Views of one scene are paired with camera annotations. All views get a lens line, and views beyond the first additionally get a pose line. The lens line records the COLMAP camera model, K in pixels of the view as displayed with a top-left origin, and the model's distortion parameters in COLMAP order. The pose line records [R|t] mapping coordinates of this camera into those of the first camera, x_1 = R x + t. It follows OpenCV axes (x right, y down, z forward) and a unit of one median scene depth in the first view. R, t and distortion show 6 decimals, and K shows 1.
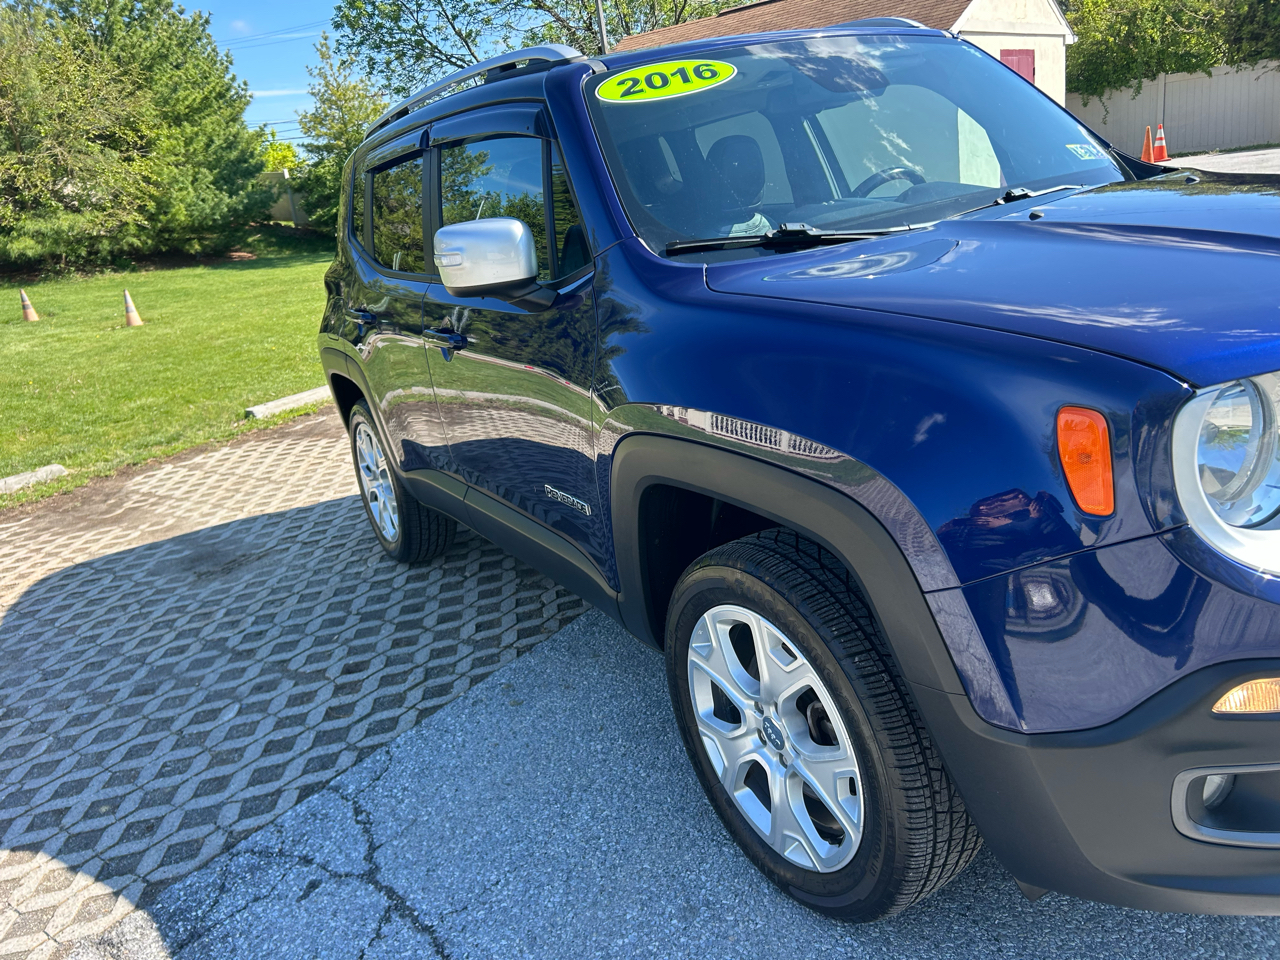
lens RADIAL K [[954.4, 0, 638.7], [0, 954.4, 496.2], [0, 0, 1]] dist [0.031300, -0.036790]
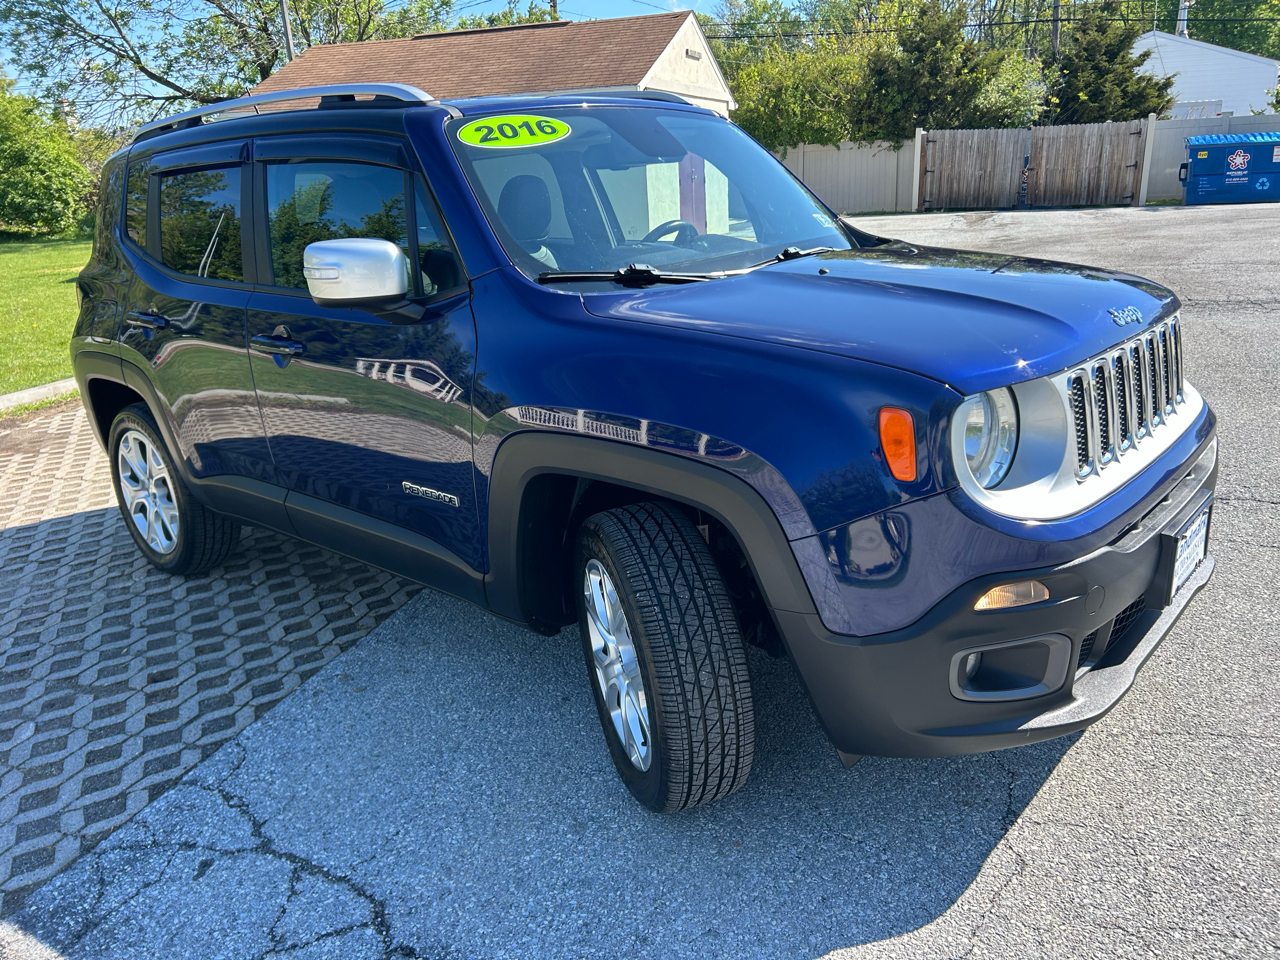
lens RADIAL K [[948.7, 0, 640.5], [0, 948.7, 510.1], [0, 0, 1]] dist [0.049004, -0.055649]
pose [[0.943605, -0.019892, 0.330475, -0.204418], [0.023117, 0.999716, -0.005829, 0.033253], [-0.330265, 0.013140, 0.943797, -0.128391]]
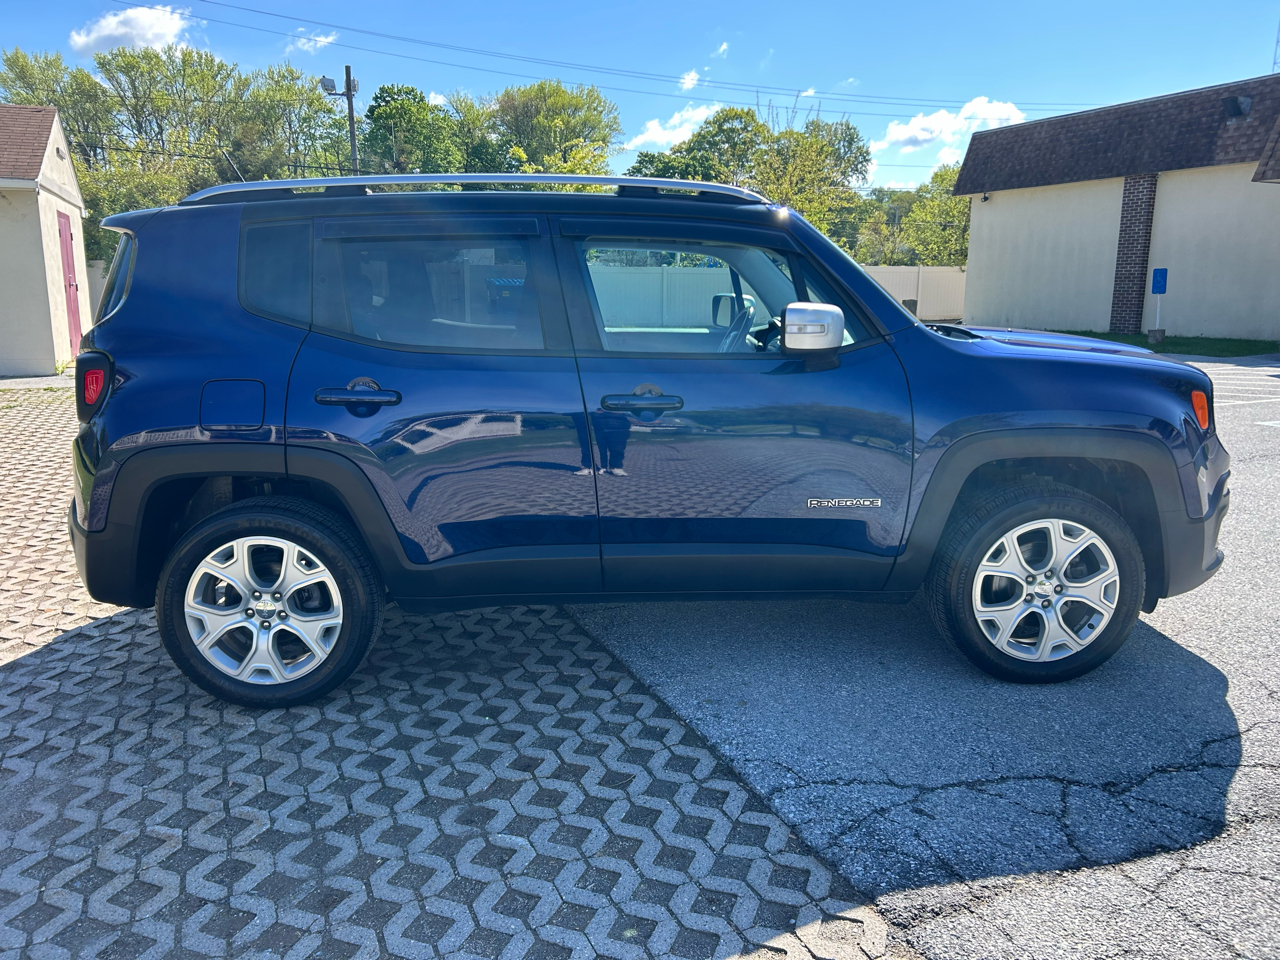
lens RADIAL K [[987.6, 0, 639.7], [0, 987.6, 445.0], [0, 0, 1]] dist [0.054352, -0.056800]
pose [[0.456198, -0.000496, 0.889878, -1.438289], [0.213521, 0.970848, -0.108920, 0.017191], [-0.863882, 0.239697, 0.443005, 0.566290]]
